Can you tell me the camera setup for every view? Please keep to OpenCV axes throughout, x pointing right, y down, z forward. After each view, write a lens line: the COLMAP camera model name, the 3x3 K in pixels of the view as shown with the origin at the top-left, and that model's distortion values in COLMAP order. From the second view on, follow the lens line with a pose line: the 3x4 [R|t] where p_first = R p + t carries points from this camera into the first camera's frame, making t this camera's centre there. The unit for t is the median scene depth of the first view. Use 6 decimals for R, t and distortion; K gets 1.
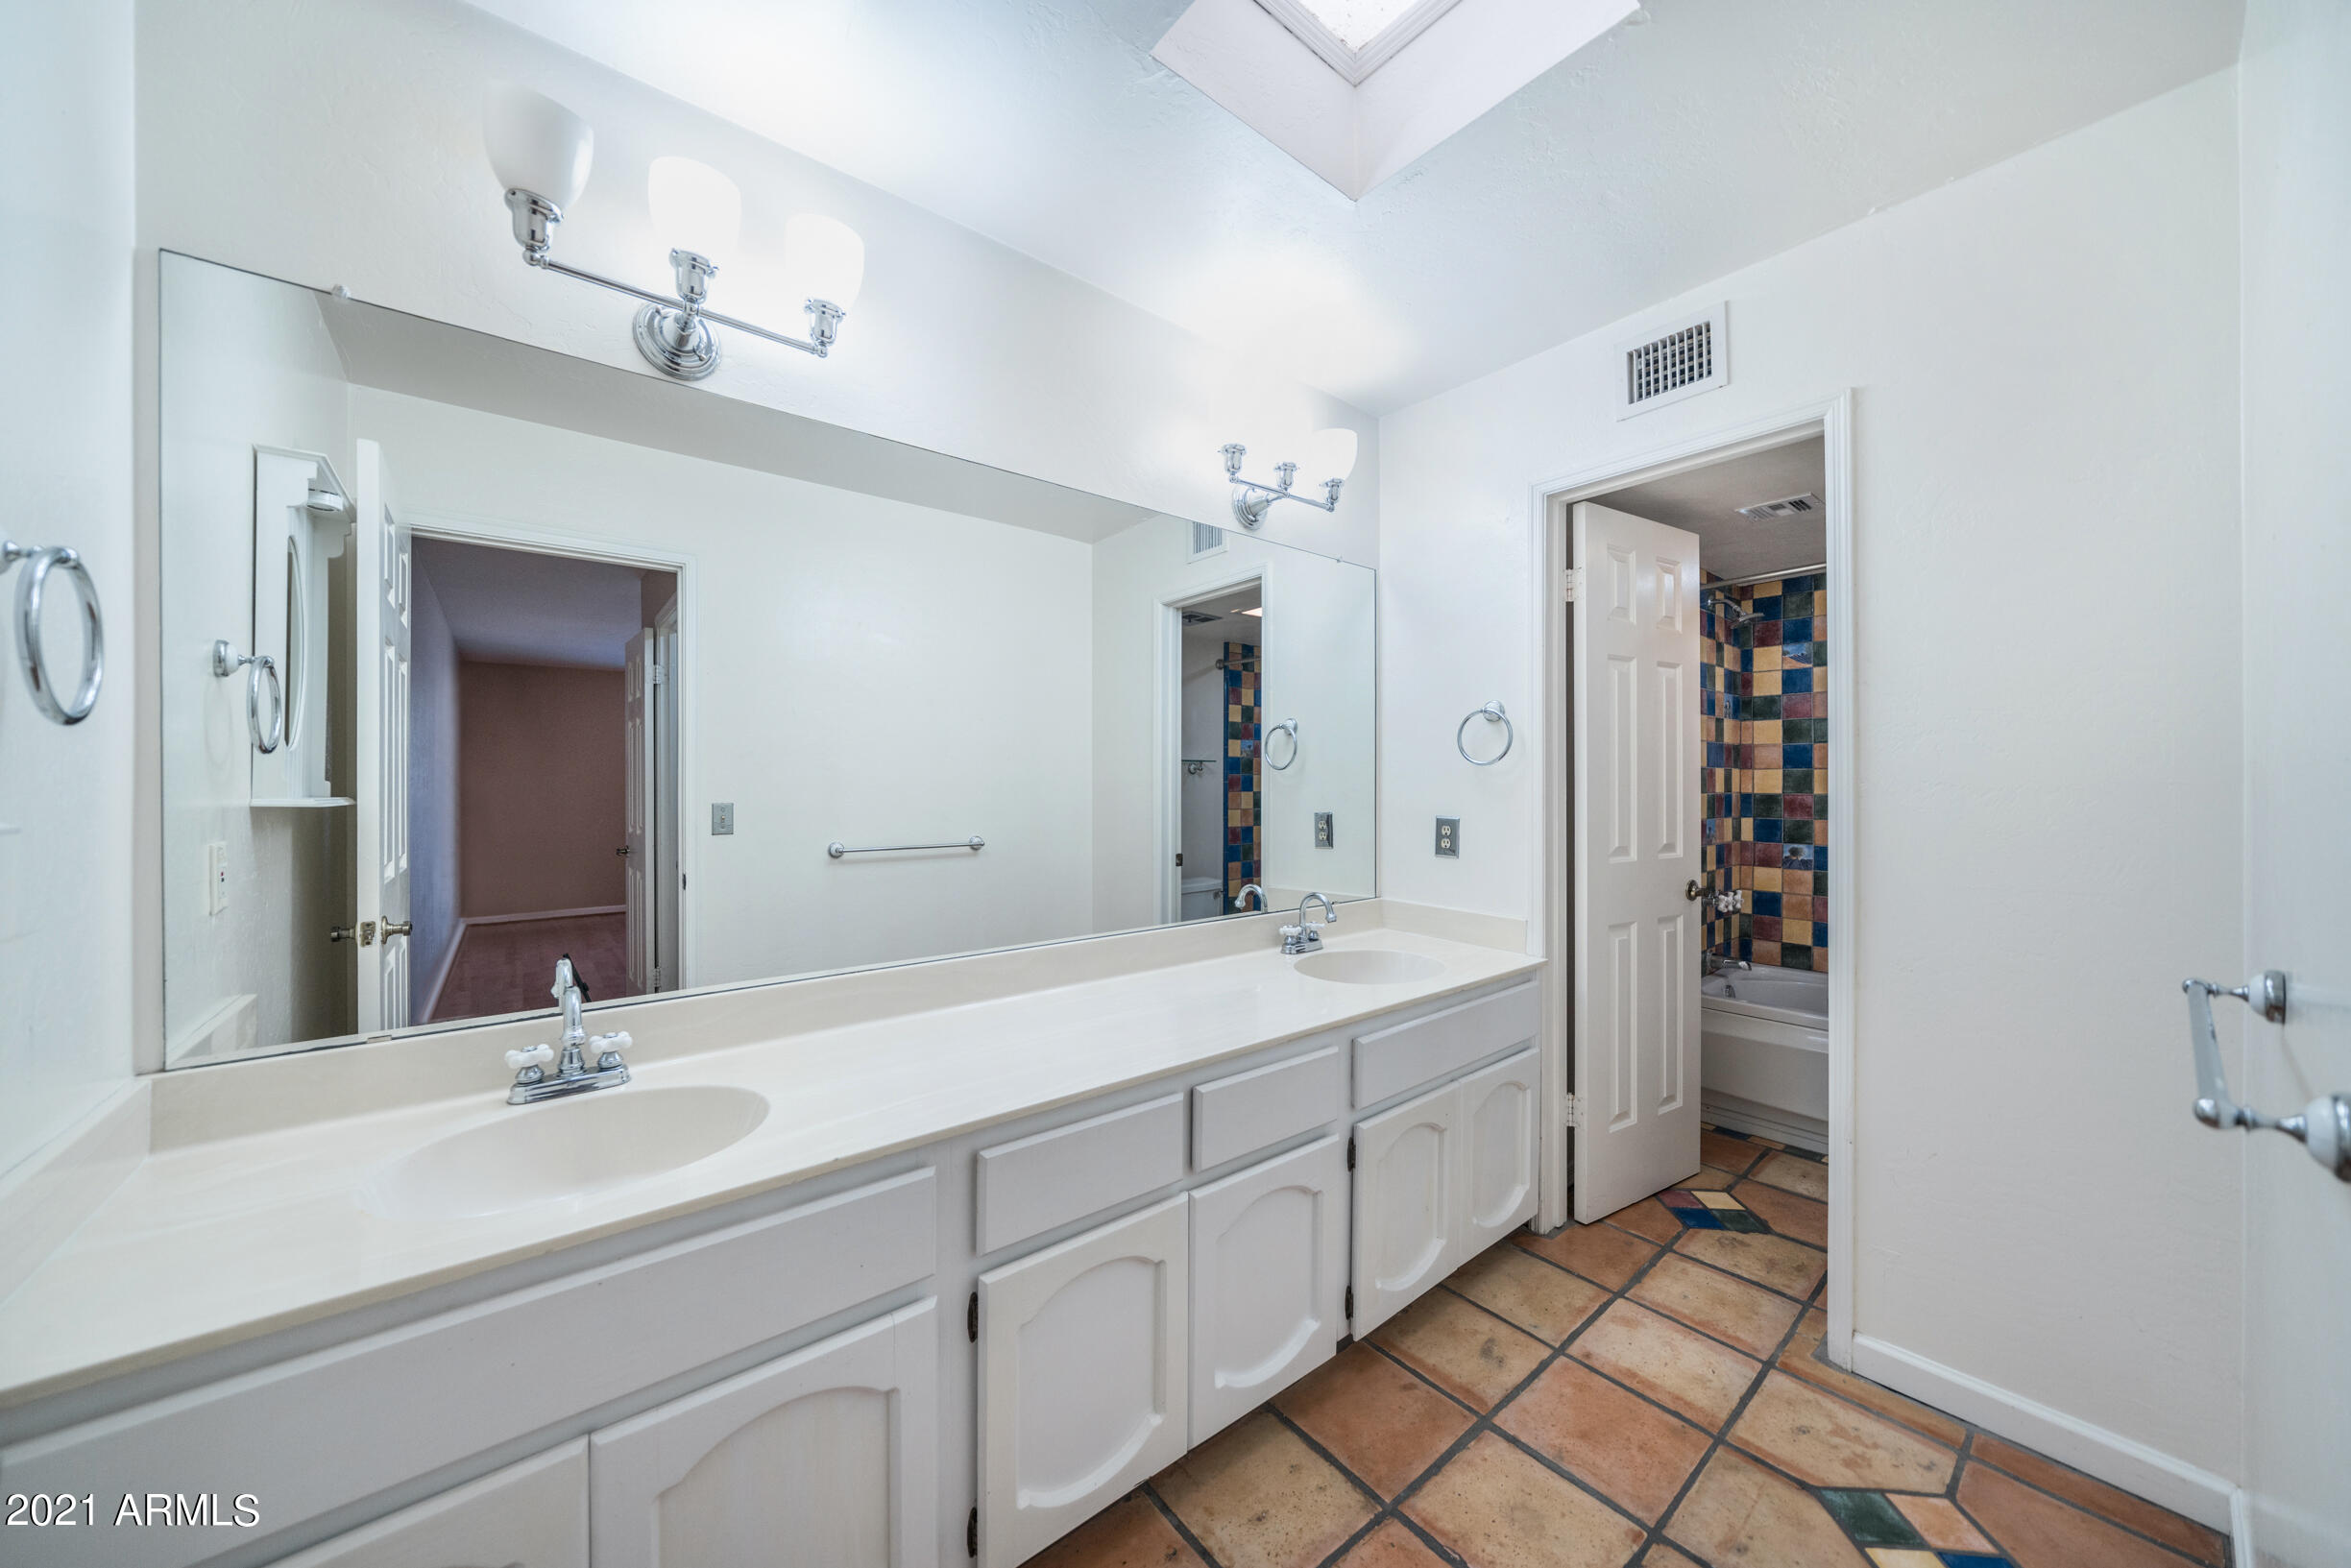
lens RADIAL K [[813.2, 0, 1166.3], [0, 813.2, 790.8], [0, 0, 1]] dist [-0.002496, -0.000126]
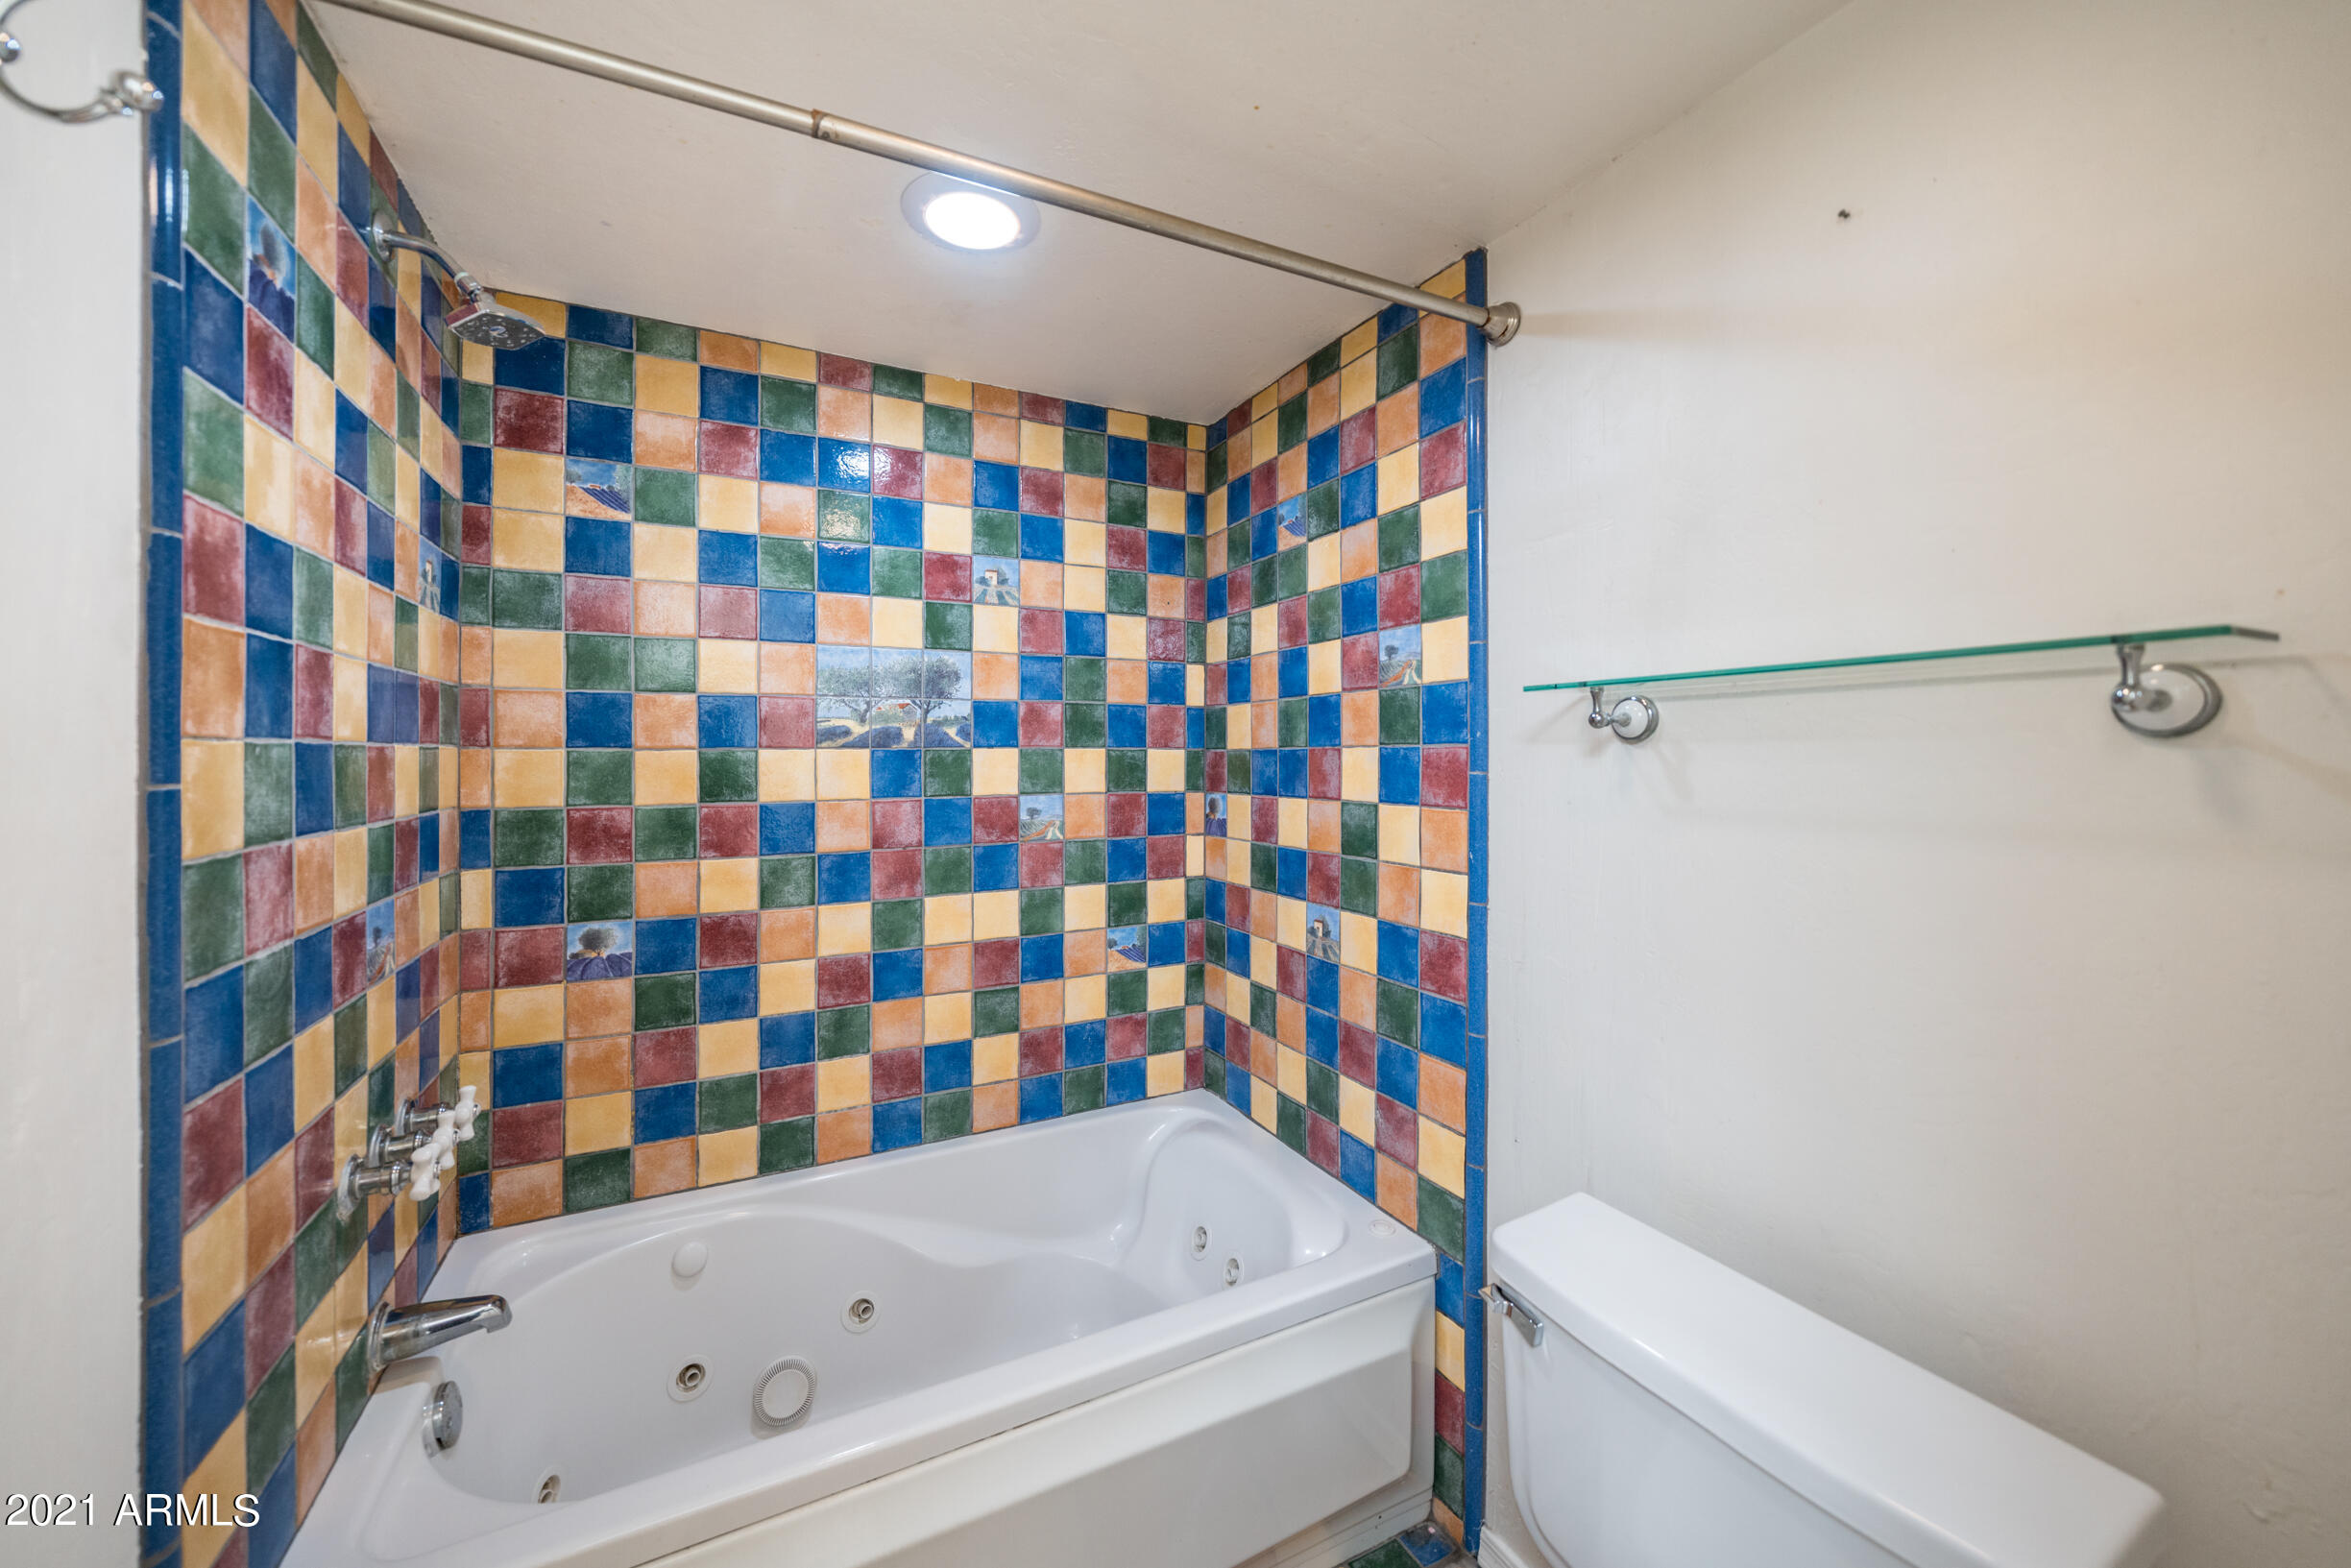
lens RADIAL K [[867.4, 0, 1173.7], [0, 867.4, 750.6], [0, 0, 1]] dist [-0.000733, -0.000029]
pose [[0.214106, 0.007648, 0.976780, 0.382773], [0.010562, 0.999893, -0.010144, -0.017900], [-0.976753, 0.012488, 0.214002, 0.590228]]
